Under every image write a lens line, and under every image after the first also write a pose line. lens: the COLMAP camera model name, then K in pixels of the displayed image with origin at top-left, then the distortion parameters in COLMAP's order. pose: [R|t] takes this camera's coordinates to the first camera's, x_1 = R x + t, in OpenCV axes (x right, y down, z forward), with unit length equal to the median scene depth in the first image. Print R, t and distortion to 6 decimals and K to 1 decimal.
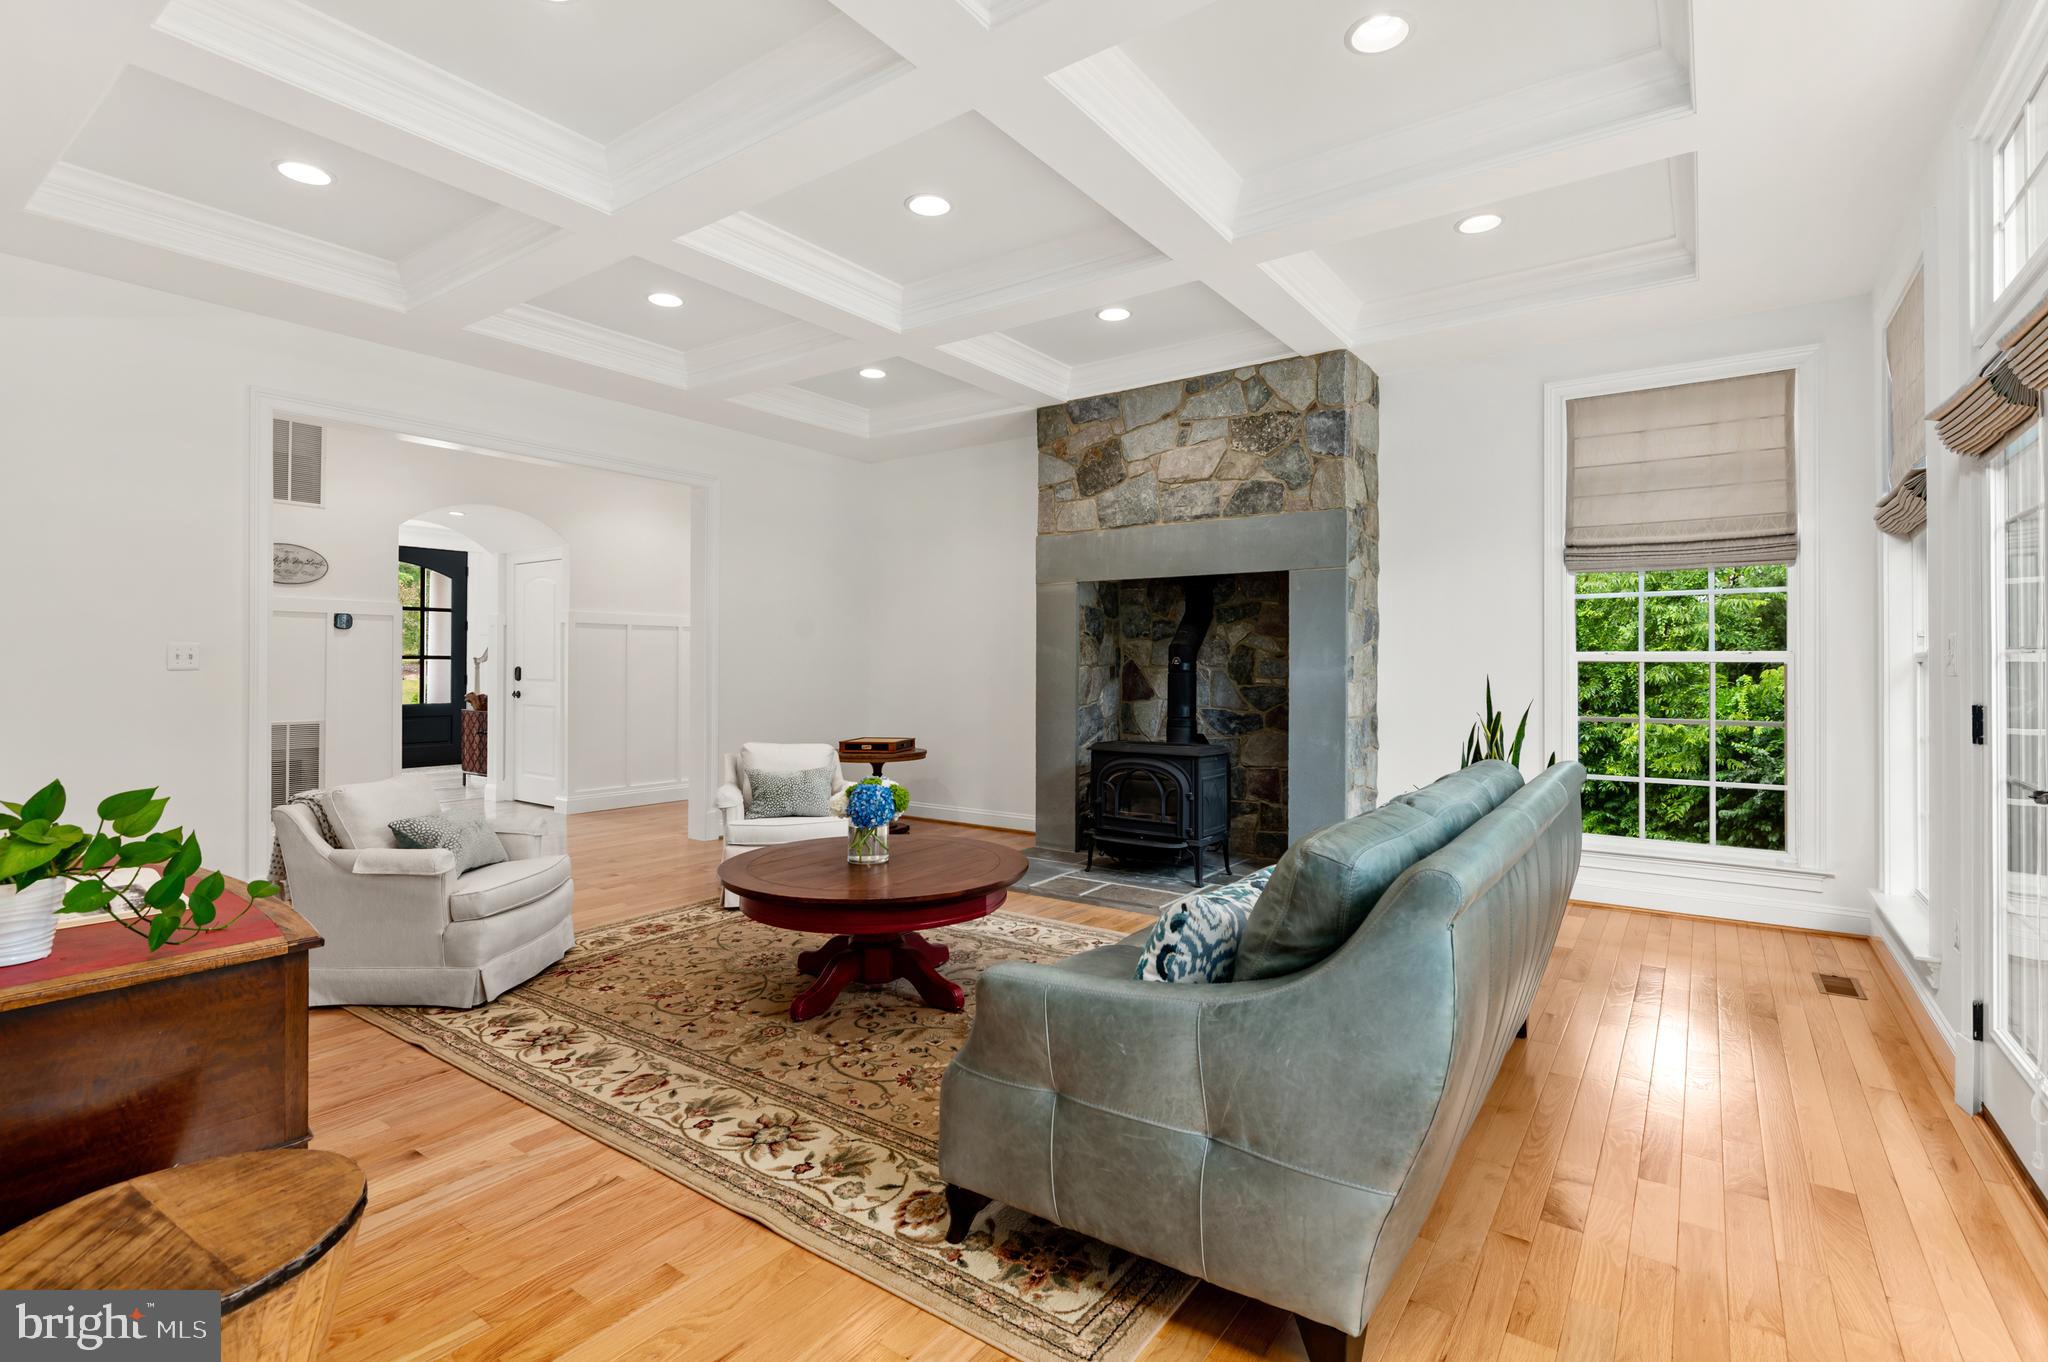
lens RADIAL K [[942.3, 0, 1021.7], [0, 942.3, 662.6], [0, 0, 1]] dist [0.011130, -0.010470]
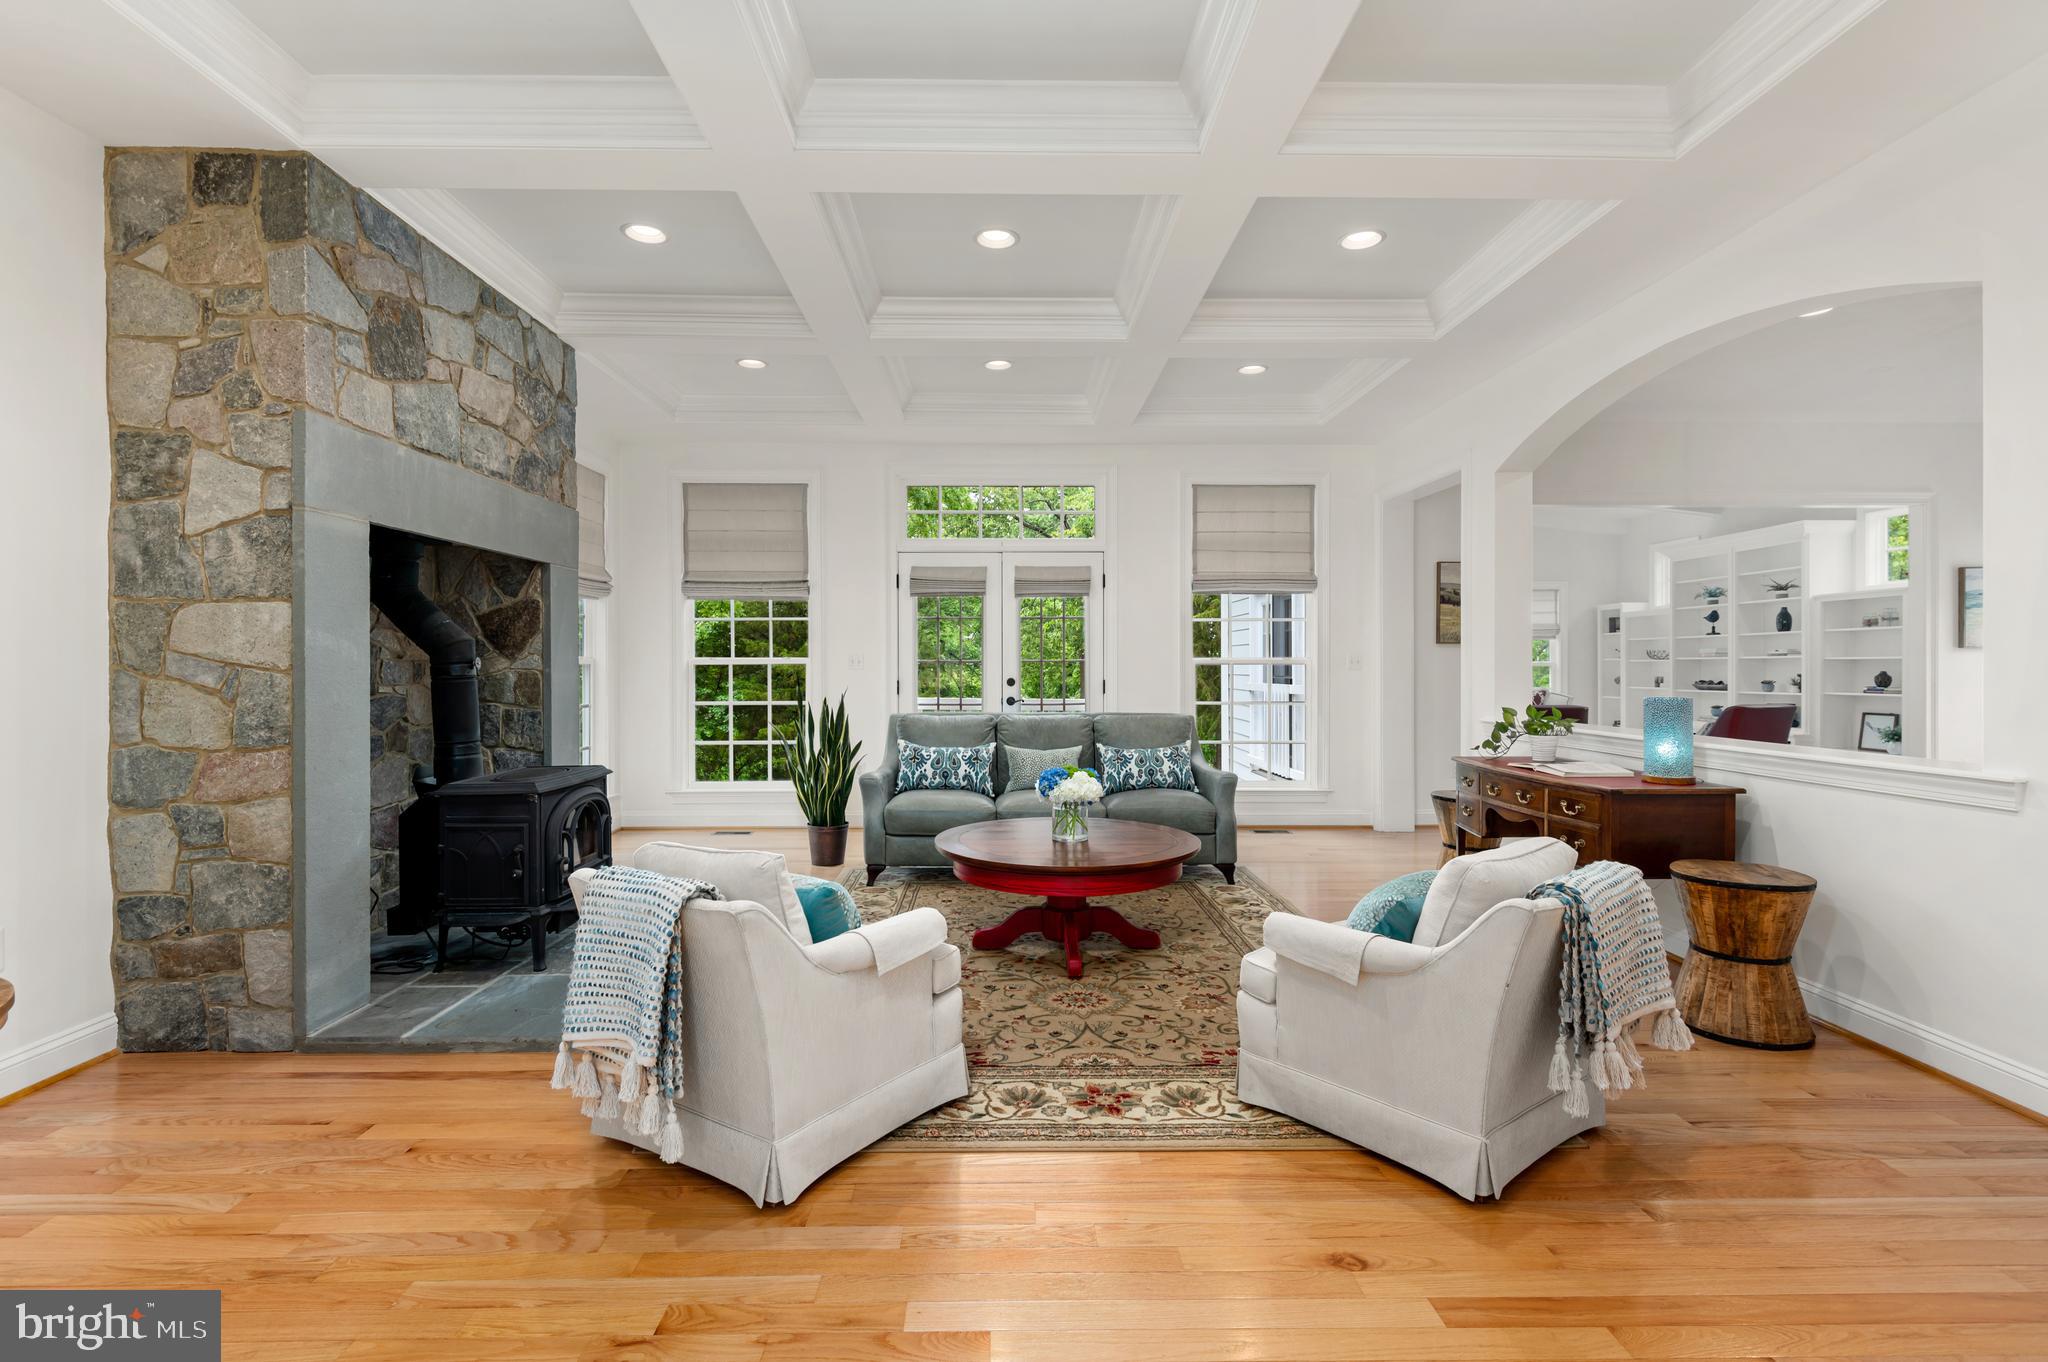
lens RADIAL K [[942.3, 0, 997.3], [0, 942.3, 665.9], [0, 0, 1]] dist [0.011130, -0.010470]
pose [[-0.574705, -0.002524, 0.818357, -0.892826], [-0.001237, 0.999997, 0.002216, -0.001848], [-0.818360, 0.000262, -0.574706, 1.472322]]
